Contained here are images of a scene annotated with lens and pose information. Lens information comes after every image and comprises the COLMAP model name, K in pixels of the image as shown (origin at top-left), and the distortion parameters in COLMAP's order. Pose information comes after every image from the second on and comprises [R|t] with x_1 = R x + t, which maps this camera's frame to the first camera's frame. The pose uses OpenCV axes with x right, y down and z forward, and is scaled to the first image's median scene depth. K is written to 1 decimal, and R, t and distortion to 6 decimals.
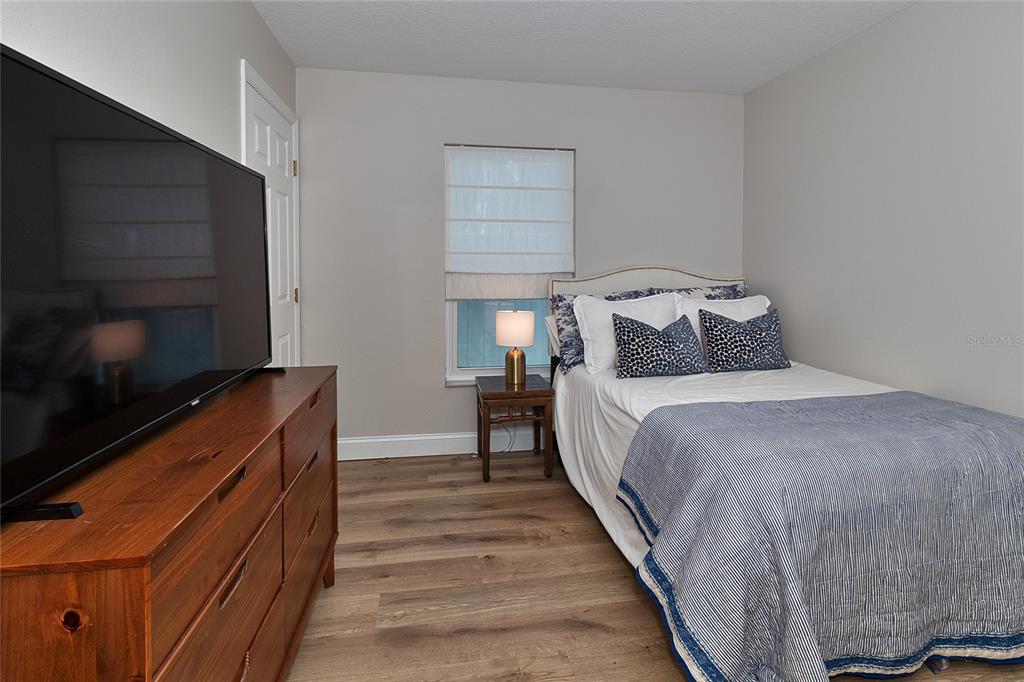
lens RADIAL K [[504.1, 0, 508.5], [0, 504.1, 279.6], [0, 0, 1]] dist [-0.001092, 0.000243]
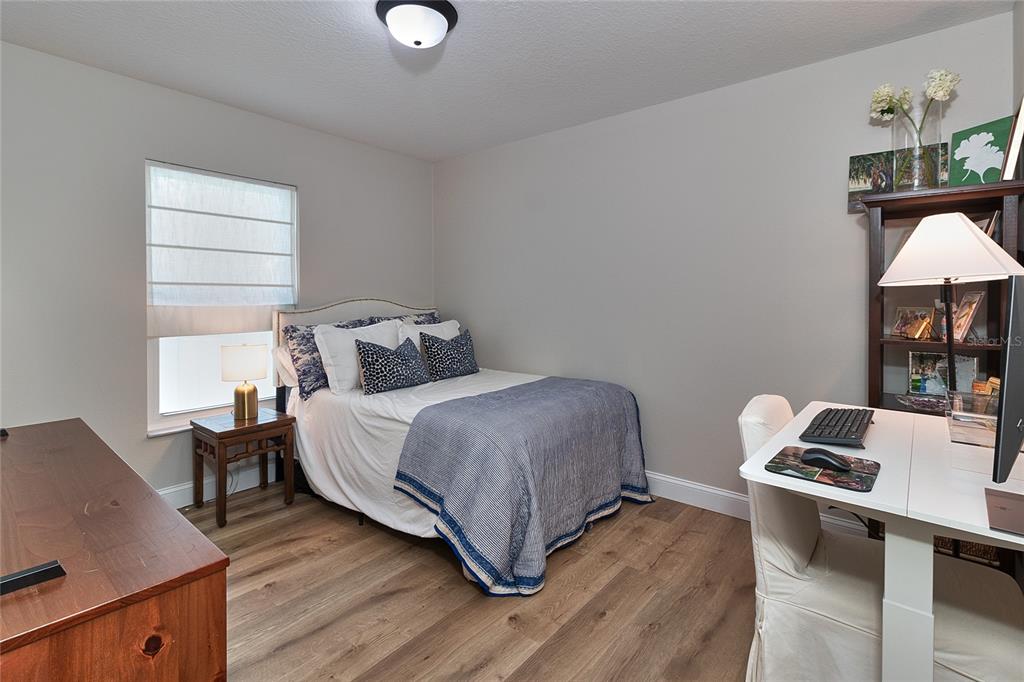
lens RADIAL K [[486.4, 0, 517.1], [0, 486.4, 305.3], [0, 0, 1]] dist [0.003348, 0.000329]
pose [[0.749118, -0.012724, 0.662314, -0.255310], [0.021989, 0.999742, -0.005665, 0.005200], [-0.662071, 0.018807, 0.749205, -0.059966]]
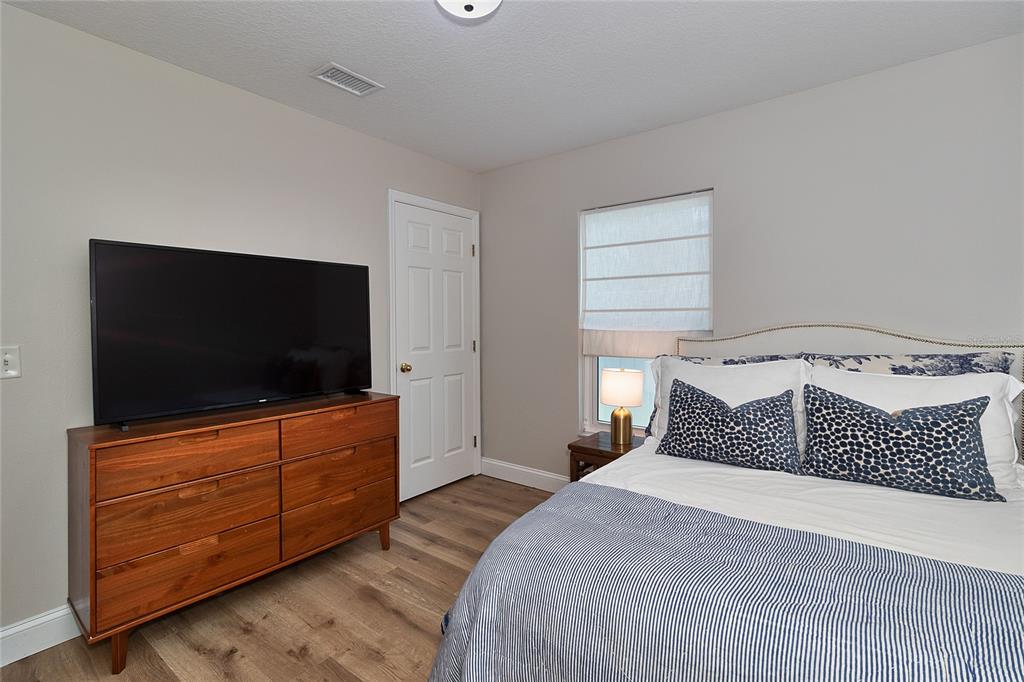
lens RADIAL K [[472.8, 0, 508.9], [0, 472.8, 331.2], [0, 0, 1]] dist [0.001568, 0.000151]
pose [[0.678397, 0.011525, -0.734605, 0.640048], [-0.015144, 0.999884, 0.001702, -0.011969], [0.734540, 0.009971, 0.678492, 0.256961]]
